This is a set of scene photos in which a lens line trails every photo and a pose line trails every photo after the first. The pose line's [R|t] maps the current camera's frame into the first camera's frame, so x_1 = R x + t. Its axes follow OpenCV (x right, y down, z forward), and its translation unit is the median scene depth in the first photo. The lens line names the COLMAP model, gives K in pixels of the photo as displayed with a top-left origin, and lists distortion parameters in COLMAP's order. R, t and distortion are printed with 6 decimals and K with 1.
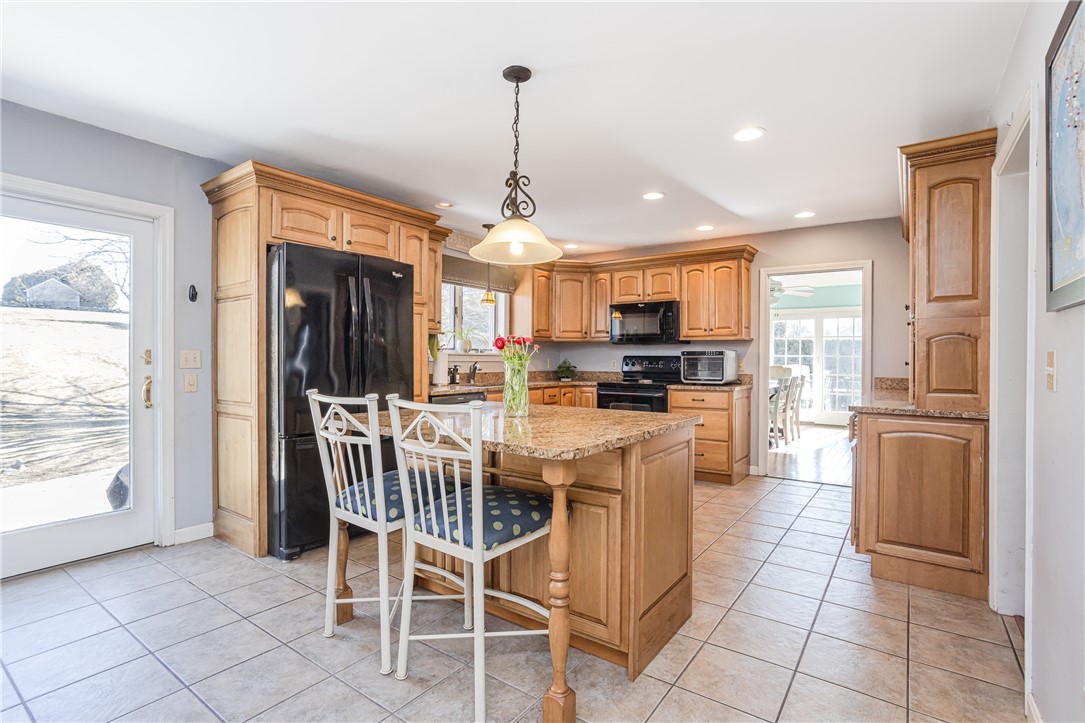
lens RADIAL K [[520.1, 0, 544.2], [0, 520.1, 362.9], [0, 0, 1]] dist [-0.025739, 0.012426]
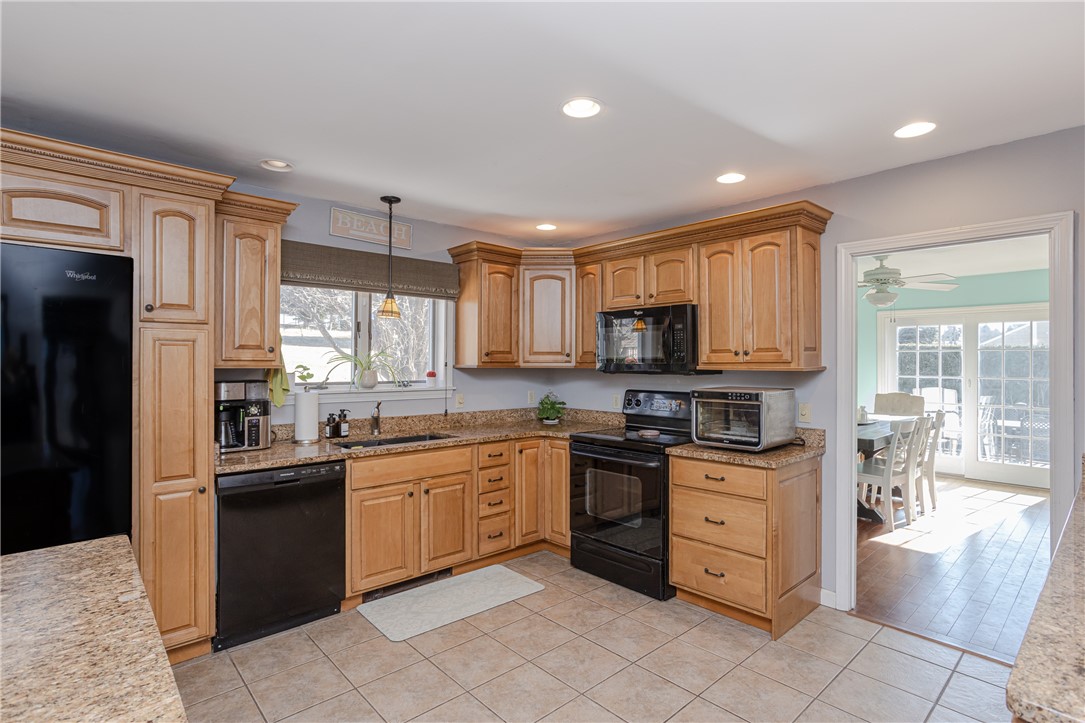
lens RADIAL K [[520.1, 0, 564.7], [0, 520.1, 362.9], [0, 0, 1]] dist [-0.025739, 0.012426]
pose [[0.980520, -0.003237, -0.196393, 0.228304], [0.002564, 0.999990, -0.003680, -0.049392], [0.196403, 0.003105, 0.980518, 0.377677]]
